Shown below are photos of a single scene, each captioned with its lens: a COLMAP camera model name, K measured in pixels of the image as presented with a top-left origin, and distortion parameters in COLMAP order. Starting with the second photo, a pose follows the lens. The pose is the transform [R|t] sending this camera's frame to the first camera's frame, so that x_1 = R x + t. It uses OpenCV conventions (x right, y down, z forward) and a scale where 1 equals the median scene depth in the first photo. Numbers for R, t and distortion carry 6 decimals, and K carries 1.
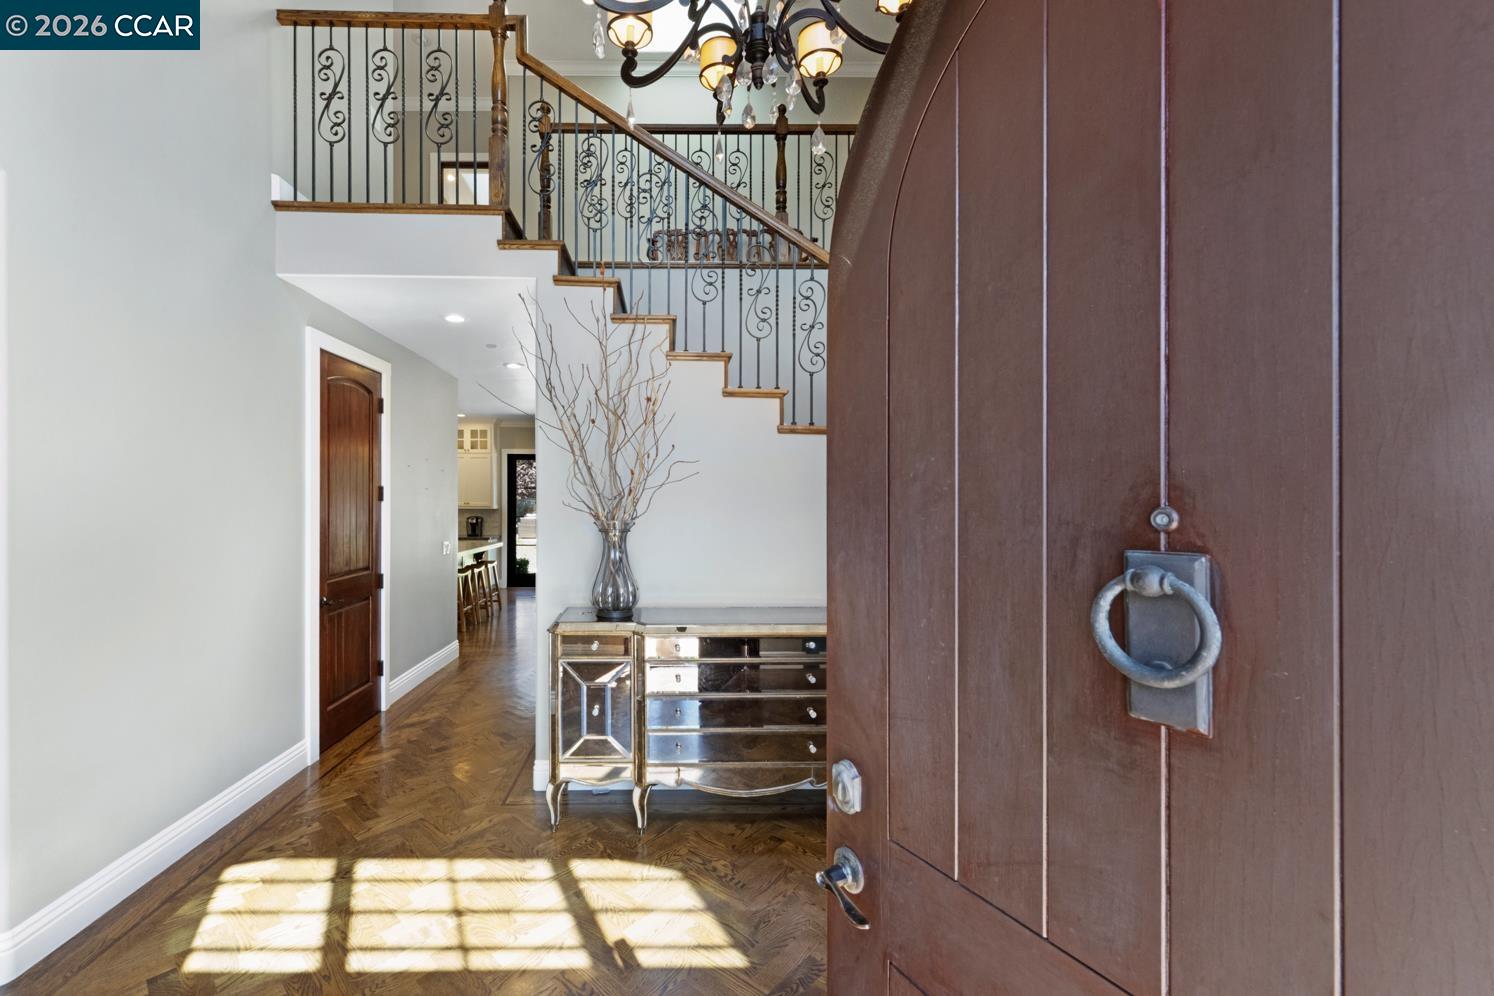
lens RADIAL K [[625.6, 0, 747.0], [0, 625.6, 498.0], [0, 0, 1]] dist [-0.001461, -0.000093]
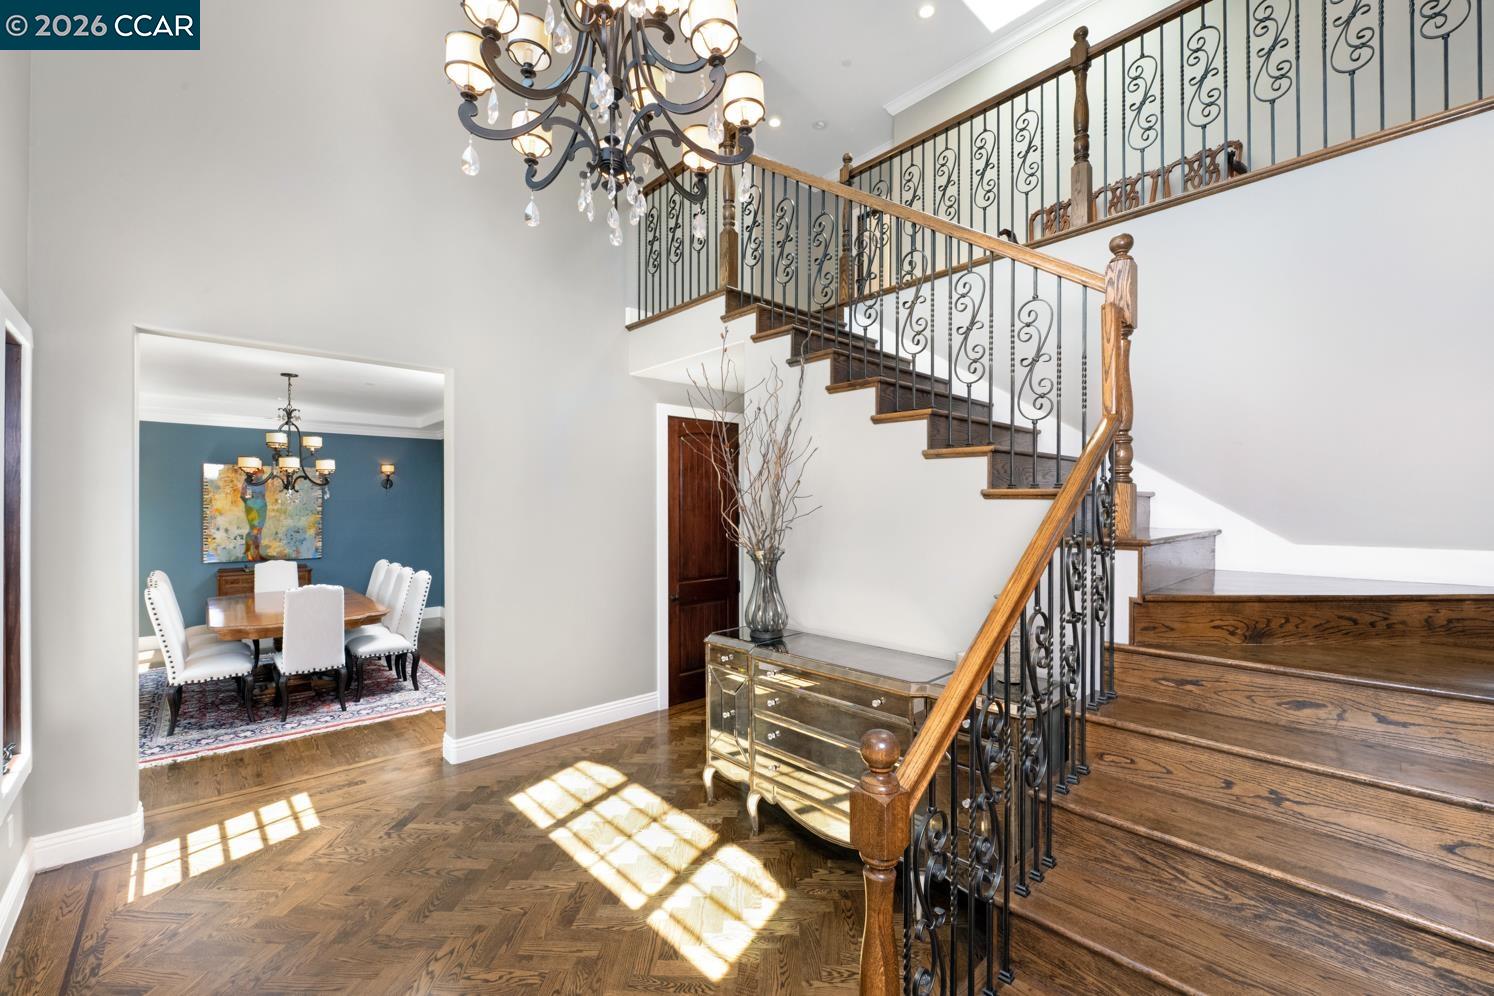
lens RADIAL K [[625.6, 0, 747.0], [0, 625.6, 498.0], [0, 0, 1]] dist [-0.001461, -0.000093]
pose [[0.666892, -0.019685, -0.744894, 0.501083], [0.021882, 0.999737, -0.006829, -0.044094], [0.744833, -0.011745, 0.667148, 0.199156]]
